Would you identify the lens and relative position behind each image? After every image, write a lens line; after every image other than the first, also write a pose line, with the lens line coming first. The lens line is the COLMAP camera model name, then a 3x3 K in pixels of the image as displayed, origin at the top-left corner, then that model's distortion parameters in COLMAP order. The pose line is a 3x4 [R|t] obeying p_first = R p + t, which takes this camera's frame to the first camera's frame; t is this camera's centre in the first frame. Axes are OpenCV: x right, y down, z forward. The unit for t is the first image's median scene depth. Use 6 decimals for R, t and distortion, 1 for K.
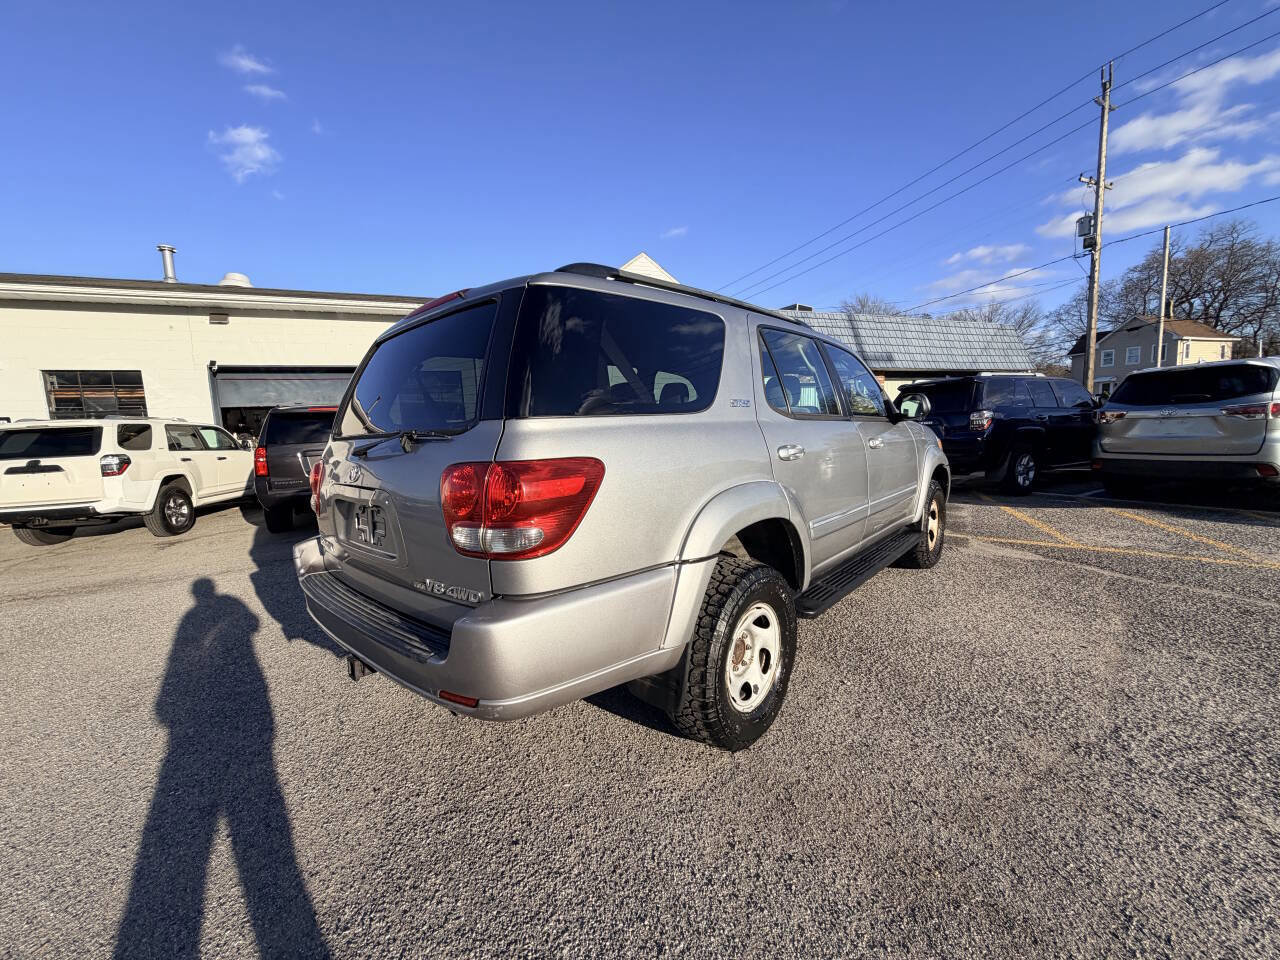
lens RADIAL K [[509.5, 0, 637.5], [0, 509.5, 486.8], [0, 0, 1]] dist [0.001594, -0.000408]
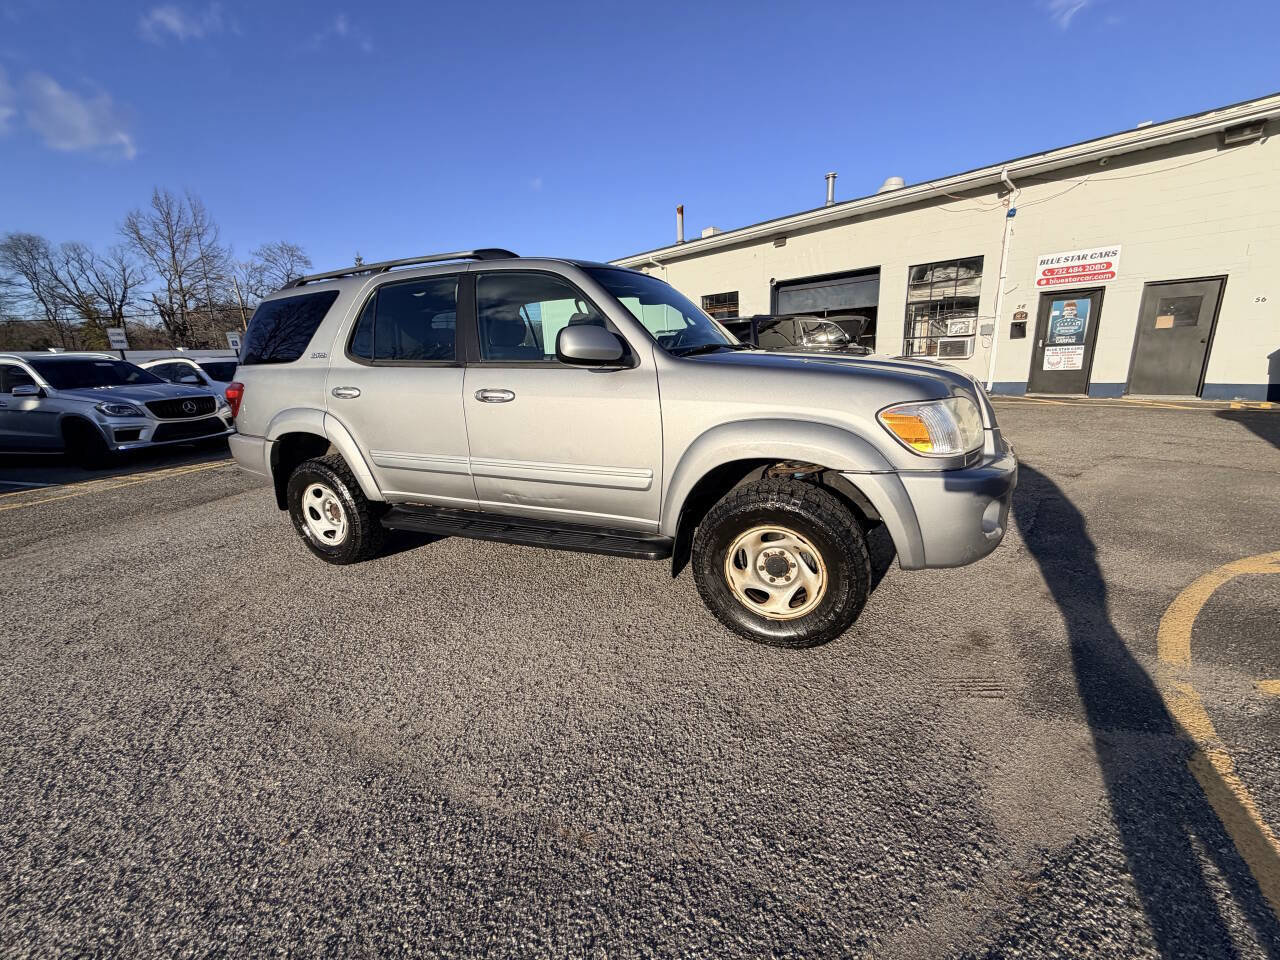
lens RADIAL K [[507.8, 0, 638.9], [0, 507.8, 488.4], [0, 0, 1]] dist [0.000111, -0.000040]
pose [[0.304514, 0.279368, -0.910618, 0.239622], [-0.083373, 0.960169, 0.266690, -0.032345], [0.948852, -0.005290, 0.315677, 0.173276]]
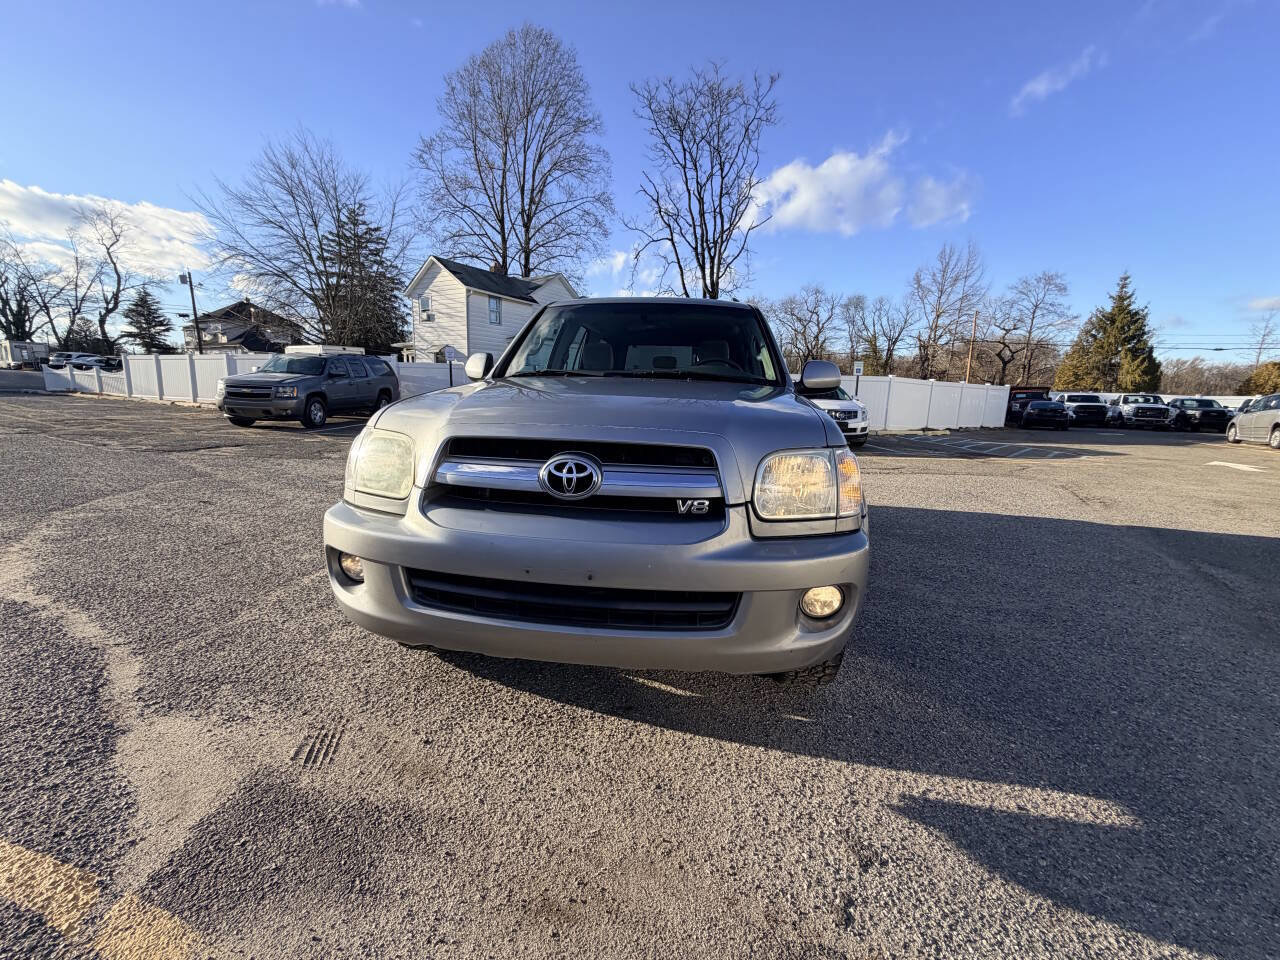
lens RADIAL K [[507.8, 0, 639.0], [0, 507.8, 479.6], [0, 0, 1]] dist [0.000111, -0.000040]
pose [[-0.812318, 0.127776, -0.569045, 0.170921], [-0.057822, 0.953253, 0.296589, -0.050559], [0.580341, 0.273828, -0.766957, 0.381137]]
